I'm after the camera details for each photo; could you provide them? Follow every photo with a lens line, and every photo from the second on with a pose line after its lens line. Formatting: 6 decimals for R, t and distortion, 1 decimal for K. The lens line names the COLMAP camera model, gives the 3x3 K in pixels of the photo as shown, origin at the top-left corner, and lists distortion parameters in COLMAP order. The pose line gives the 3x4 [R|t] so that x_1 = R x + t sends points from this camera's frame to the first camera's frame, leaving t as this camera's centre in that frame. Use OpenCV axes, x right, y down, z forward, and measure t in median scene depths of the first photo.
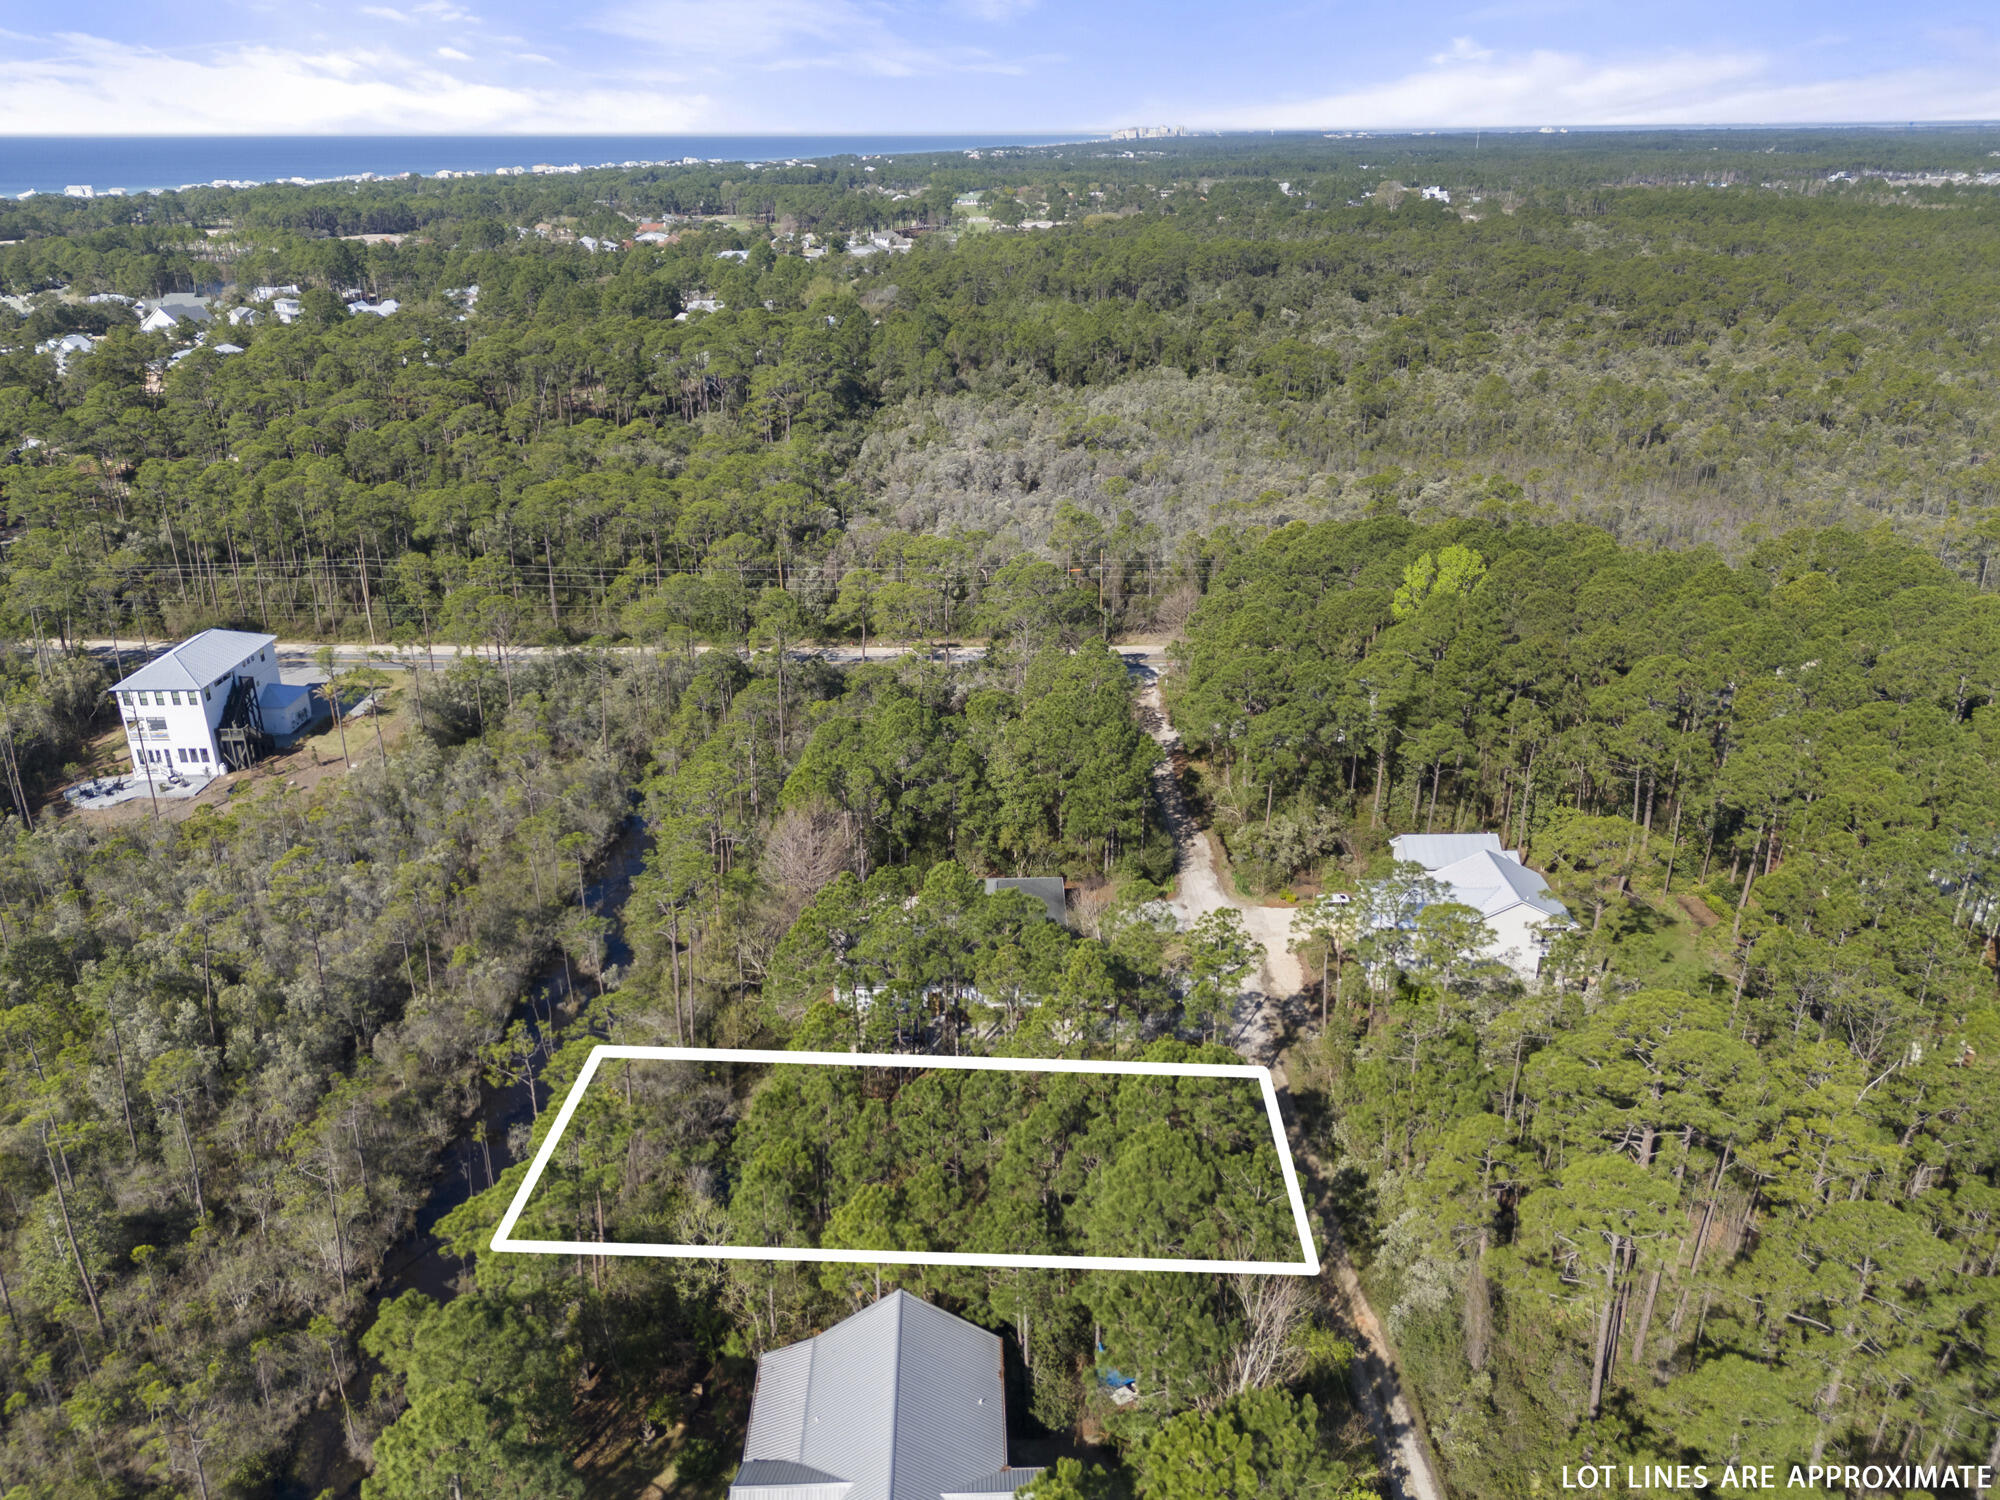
lens RADIAL K [[1454.2, 0, 1000.0], [0, 1454.2, 750.0], [0, 0, 1]] dist [0.063374, -0.056315]
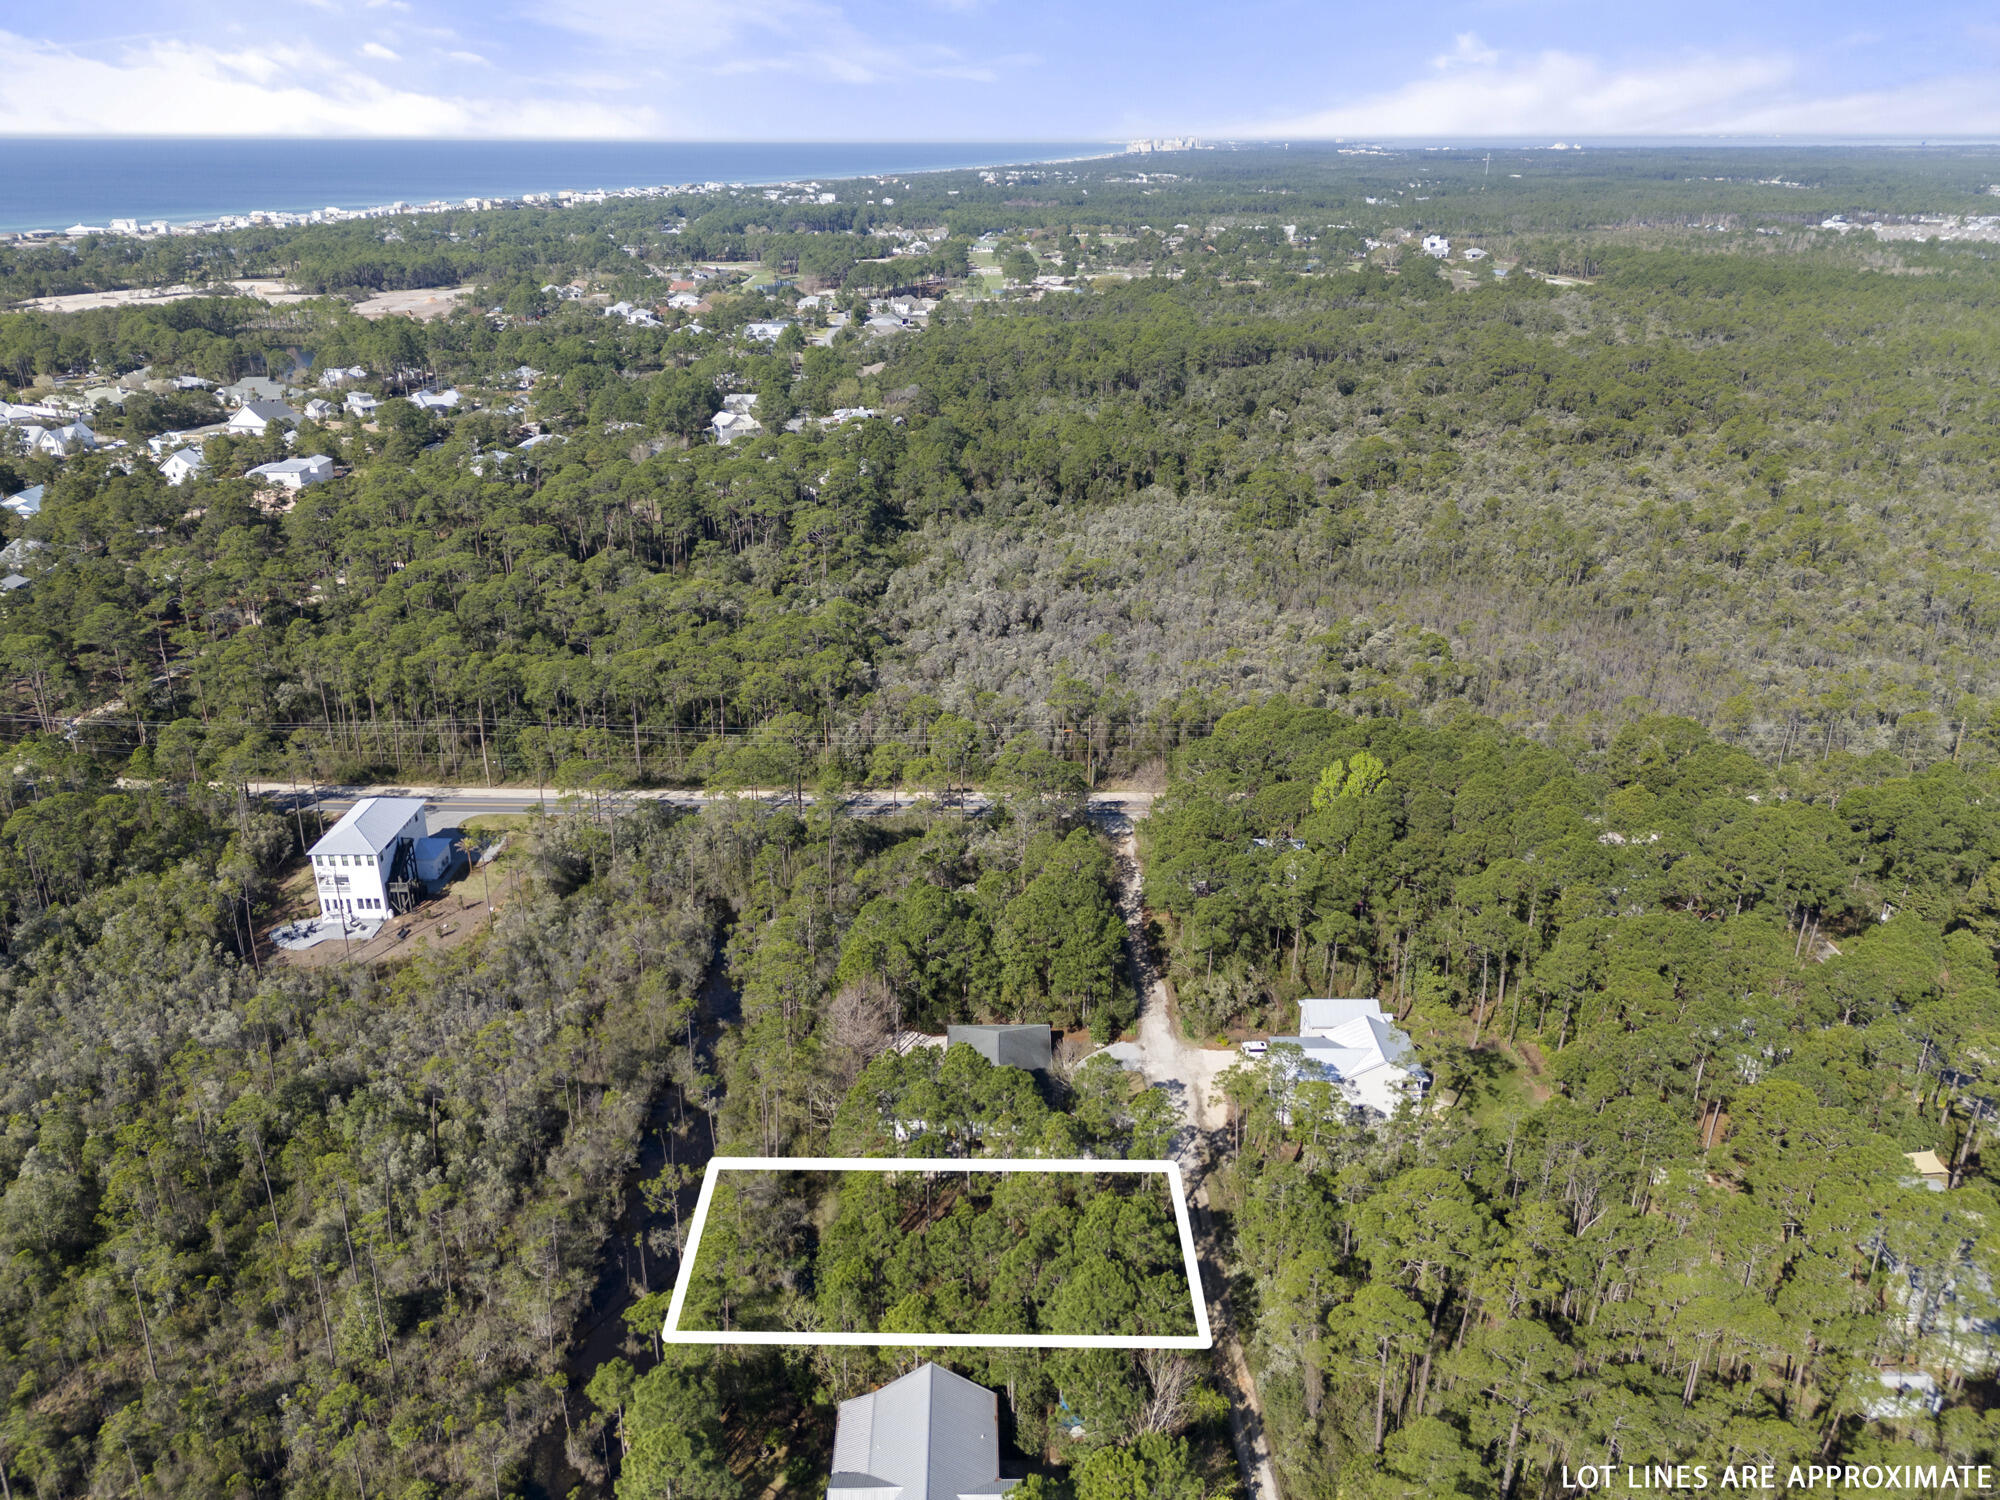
lens RADIAL K [[1454.2, 0, 1000.0], [0, 1454.2, 750.0], [0, 0, 1]] dist [0.063374, -0.056315]
pose [[0.999930, 0.009418, -0.007147, 0.005289], [-0.009434, 0.999953, -0.002300, -0.154387], [0.007125, 0.002367, 0.999972, -0.308454]]
